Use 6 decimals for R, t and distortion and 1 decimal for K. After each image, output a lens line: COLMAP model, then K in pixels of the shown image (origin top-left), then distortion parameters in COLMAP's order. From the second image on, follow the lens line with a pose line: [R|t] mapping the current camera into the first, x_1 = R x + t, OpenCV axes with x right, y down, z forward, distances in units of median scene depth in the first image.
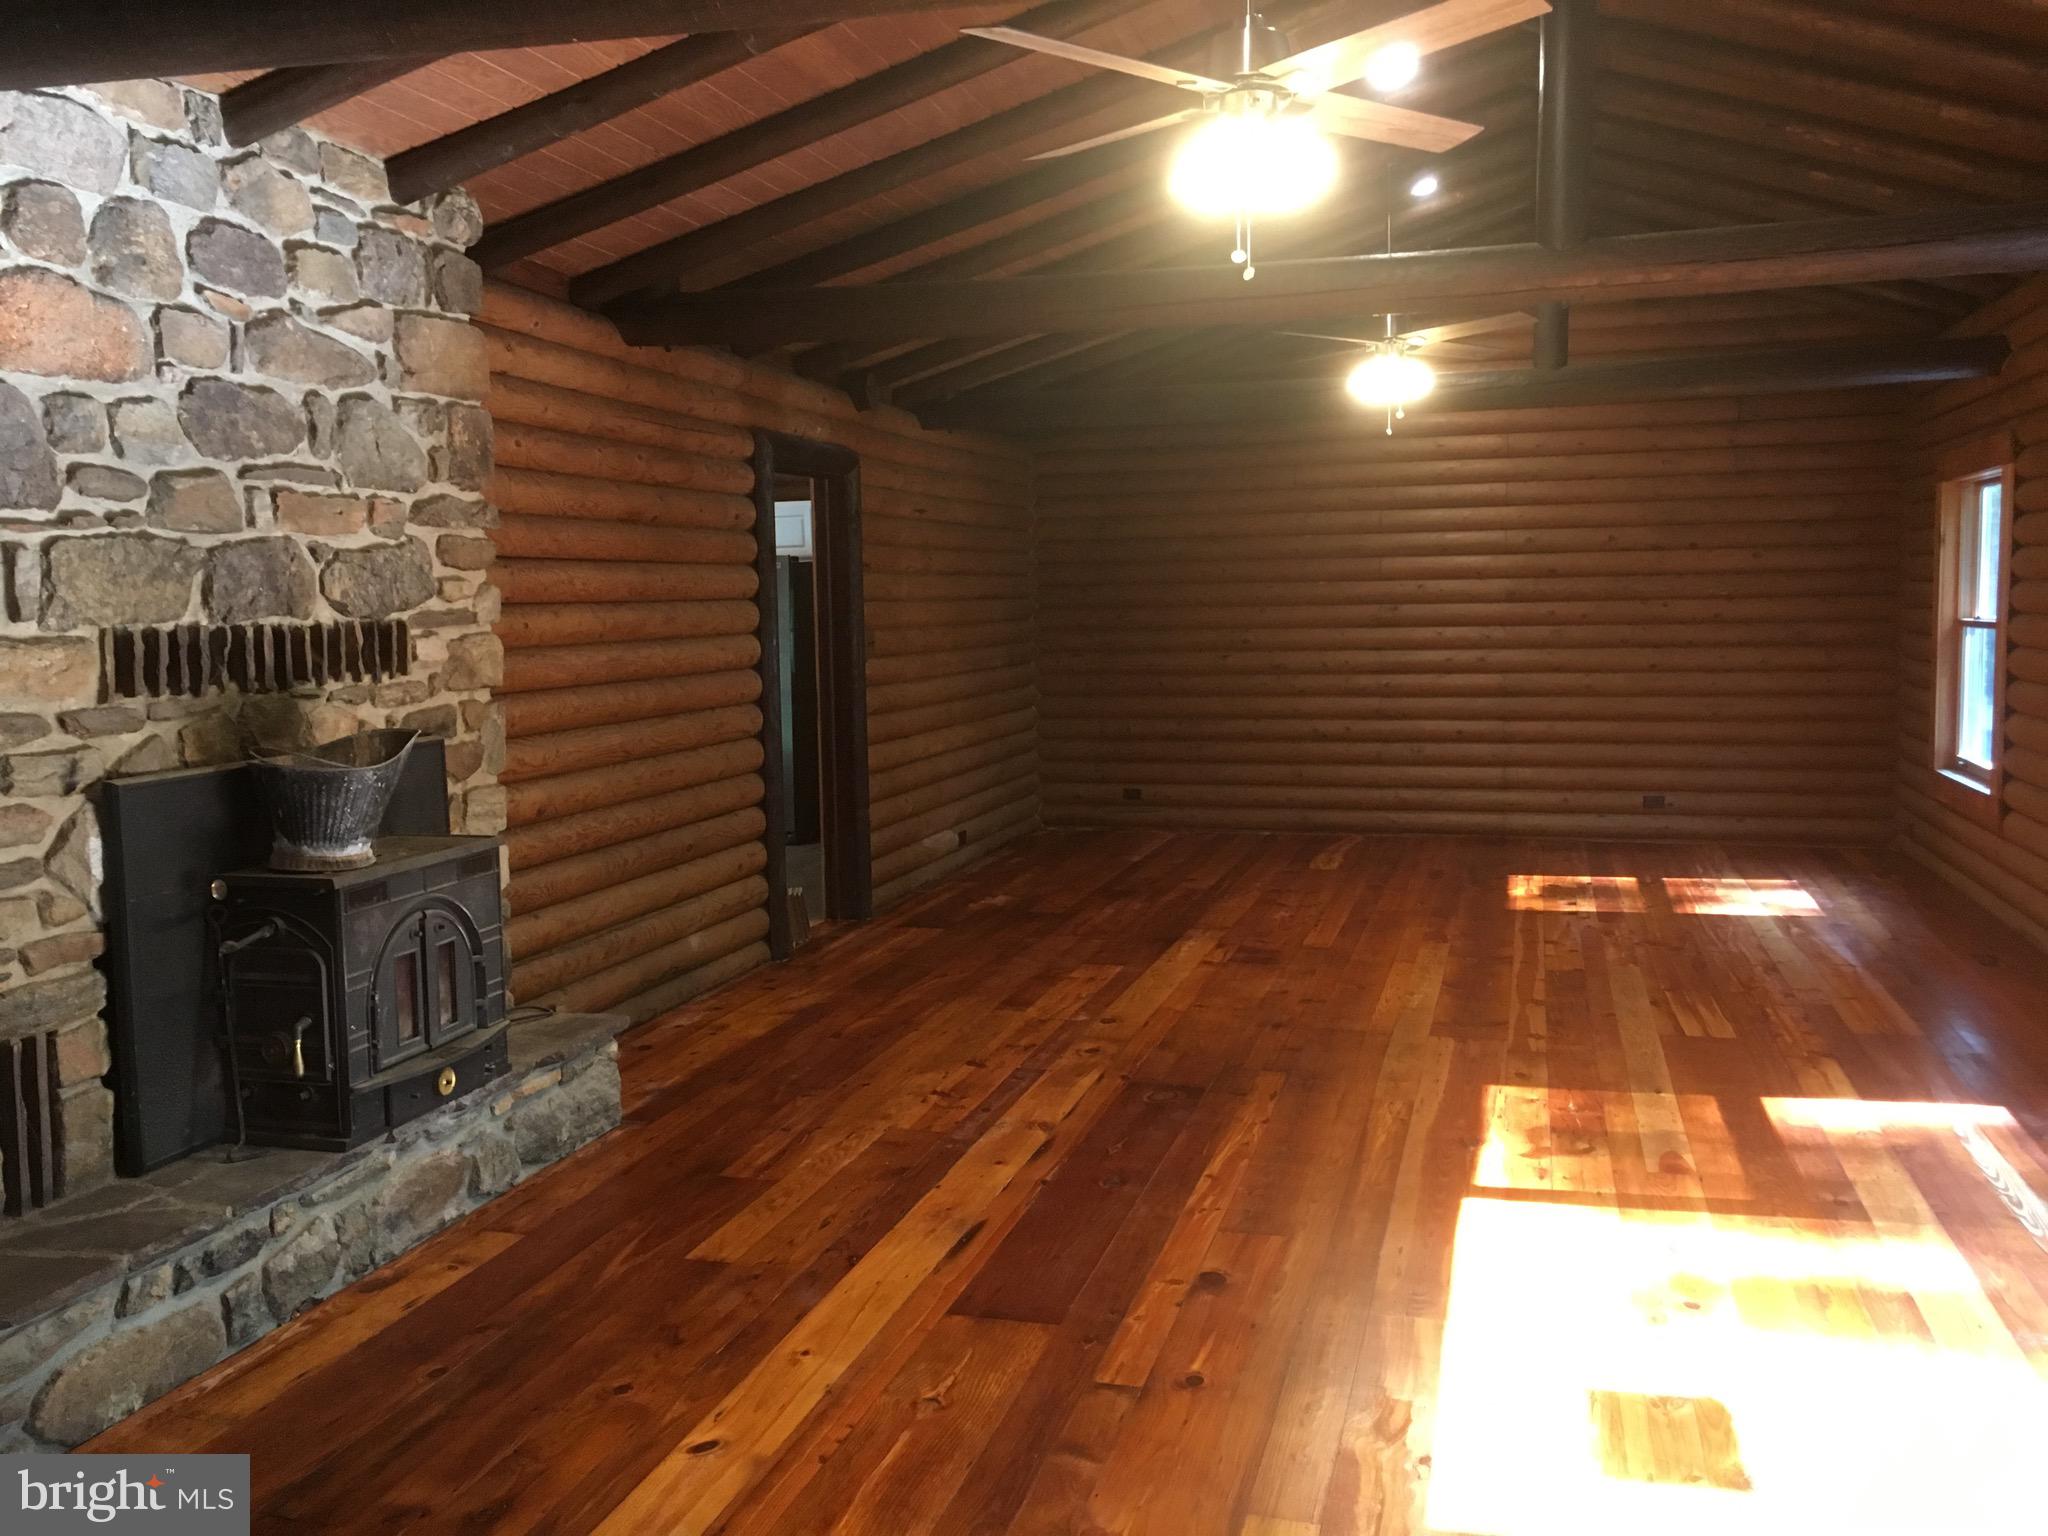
lens RADIAL K [[1774.5, 0, 1024.0], [0, 1774.5, 768.0], [0, 0, 1]] dist [0.056458, -0.087709]
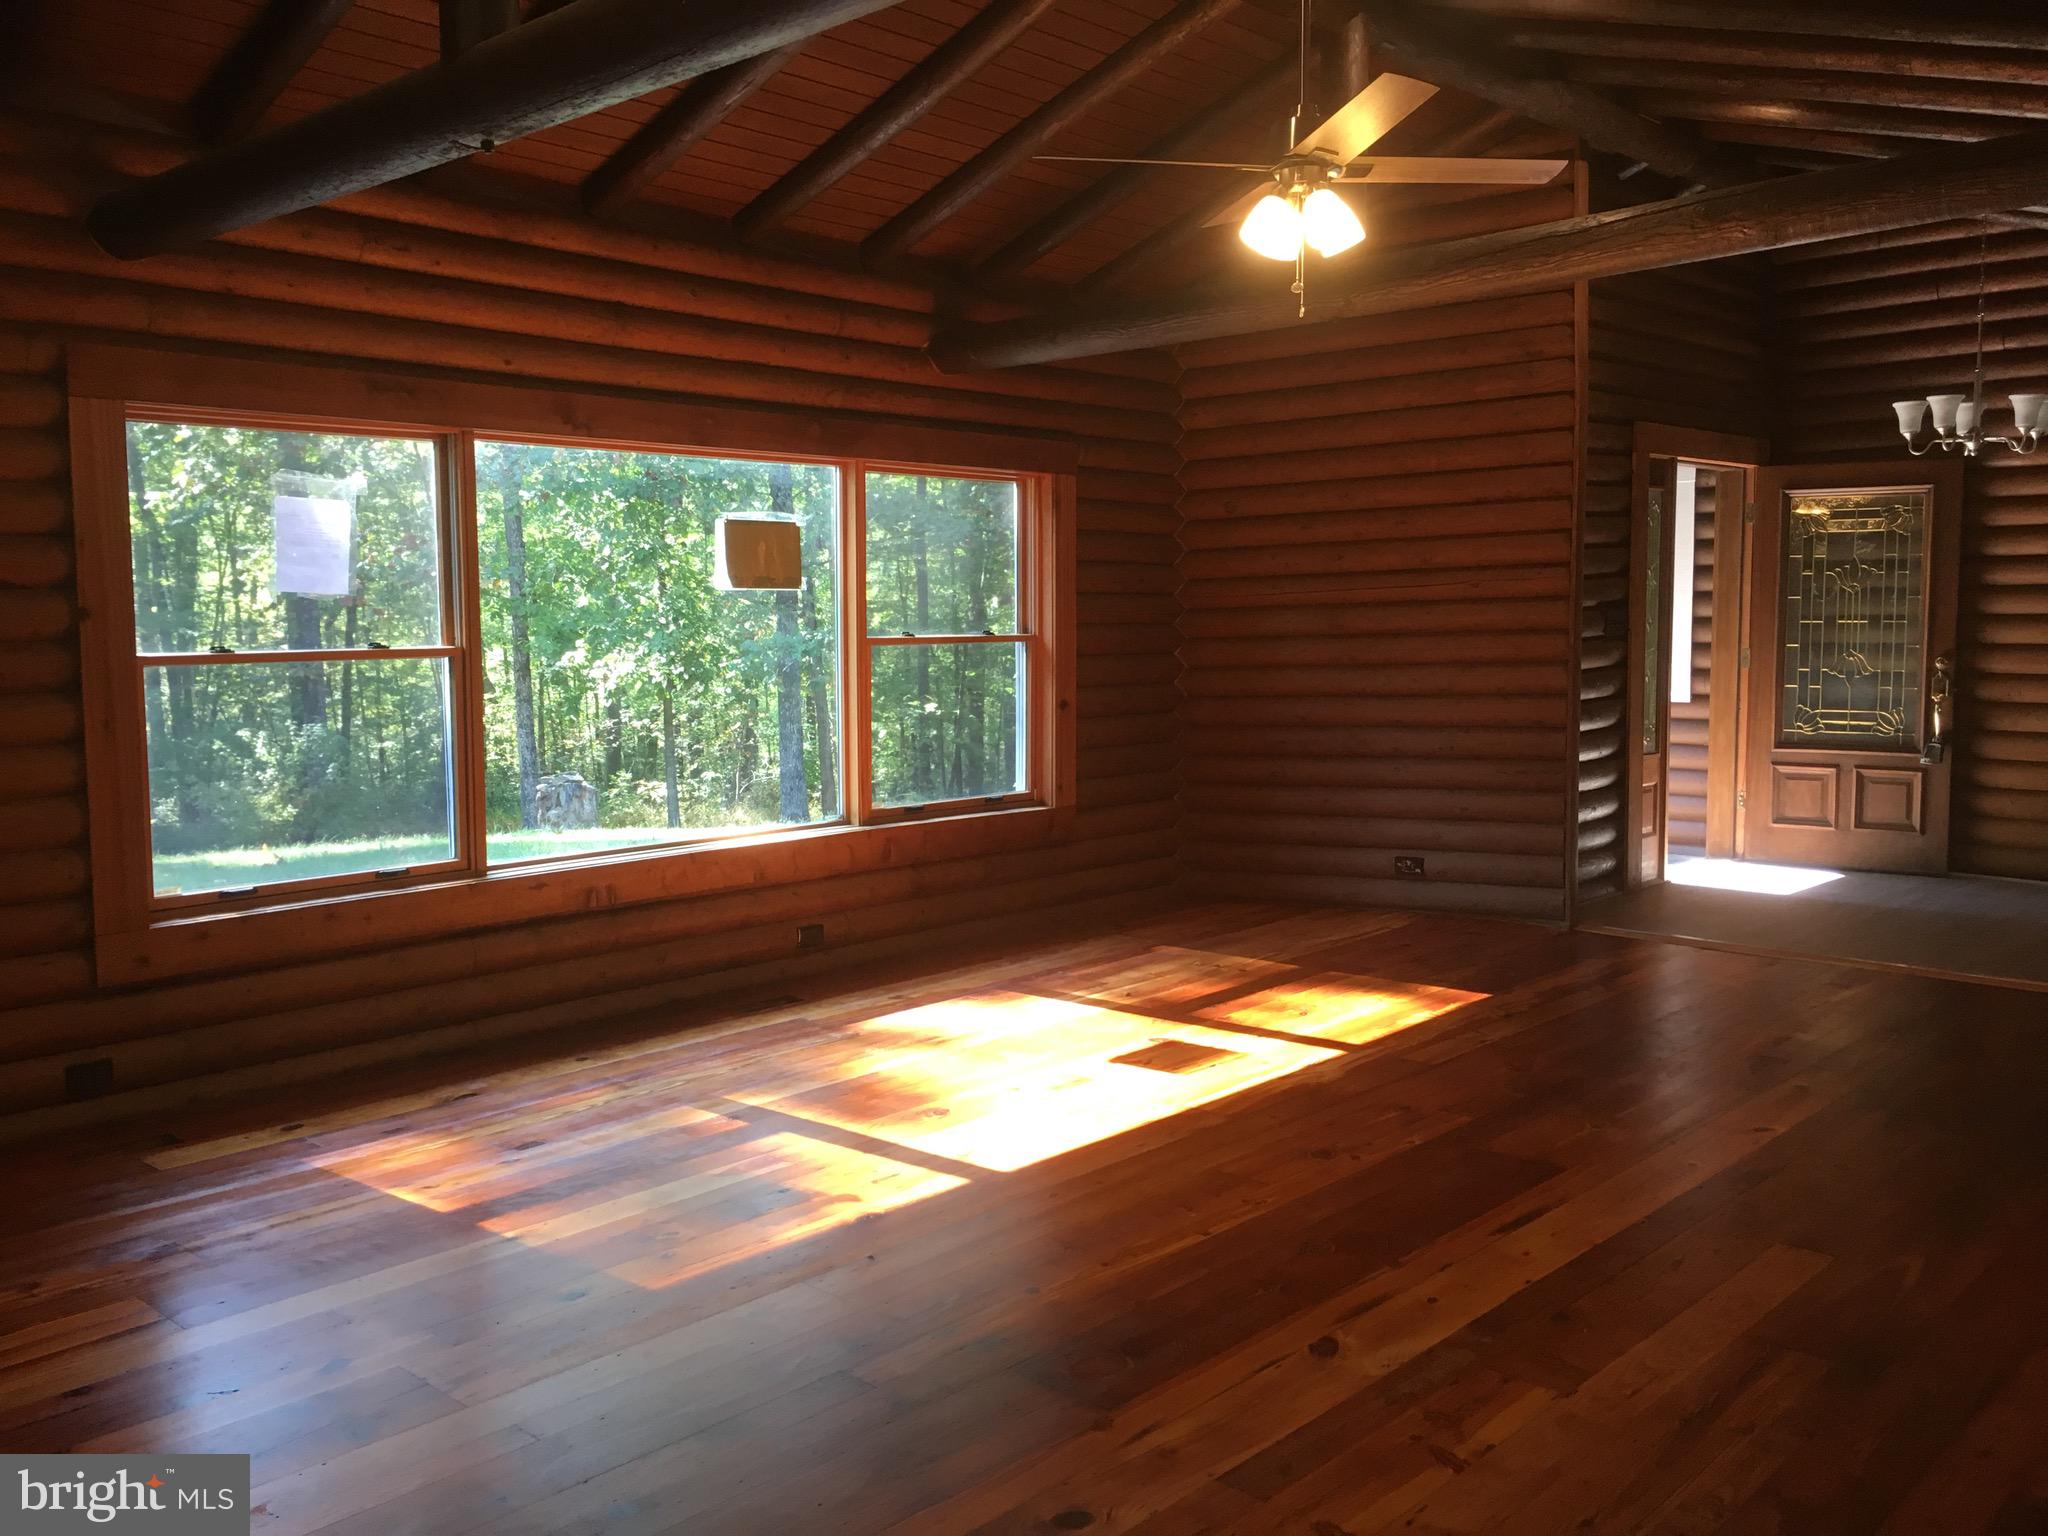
lens RADIAL K [[1774.5, 0, 1024.0], [0, 1774.5, 768.0], [0, 0, 1]] dist [0.056458, -0.087709]
pose [[-0.896014, -0.013303, 0.443827, -0.197724], [0.068475, 0.983454, 0.167717, -0.145501], [-0.438715, 0.180668, -0.880277, 1.744905]]
